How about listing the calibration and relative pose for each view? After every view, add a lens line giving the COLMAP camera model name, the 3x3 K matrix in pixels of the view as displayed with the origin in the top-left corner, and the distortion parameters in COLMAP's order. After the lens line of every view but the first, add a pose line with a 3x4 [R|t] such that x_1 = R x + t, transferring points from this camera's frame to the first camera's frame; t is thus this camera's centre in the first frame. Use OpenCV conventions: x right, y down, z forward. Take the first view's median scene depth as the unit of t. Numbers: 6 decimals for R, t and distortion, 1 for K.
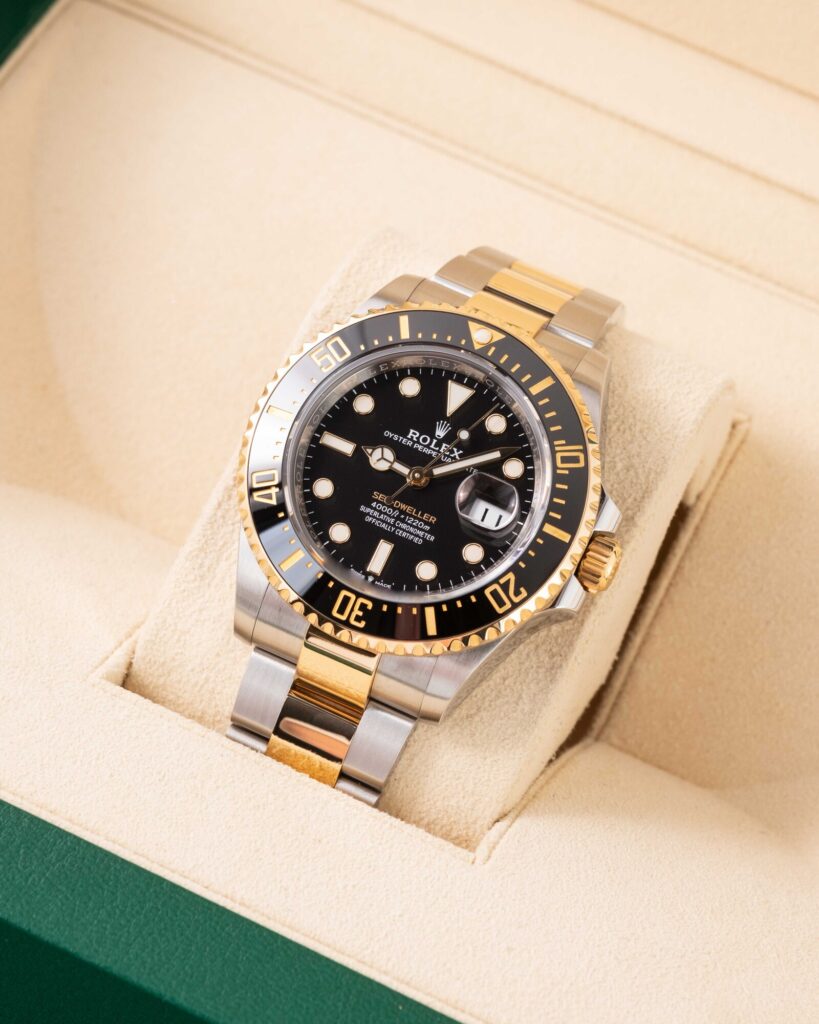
lens RADIAL K [[4377.2, 0, 400.9], [0, 4377.2, 508.6], [0, 0, 1]] dist [0.199321, 0.000000]
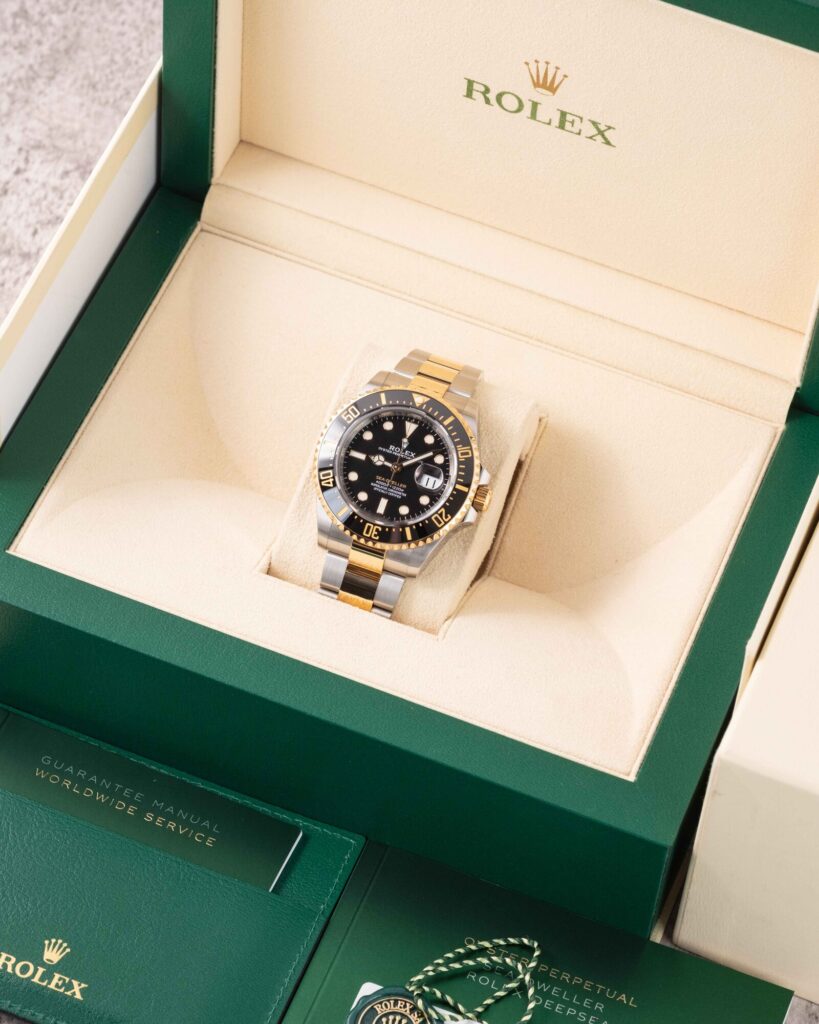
lens RADIAL K [[4377.2, 0, 411.8], [0, 4377.2, 512.3], [0, 0, 1]] dist [0.199321, 0.000000]
pose [[0.995361, -0.093165, 0.024007, -0.042391], [0.091470, 0.993747, 0.064032, -0.122846], [-0.029822, -0.061539, 0.997659, -1.166747]]
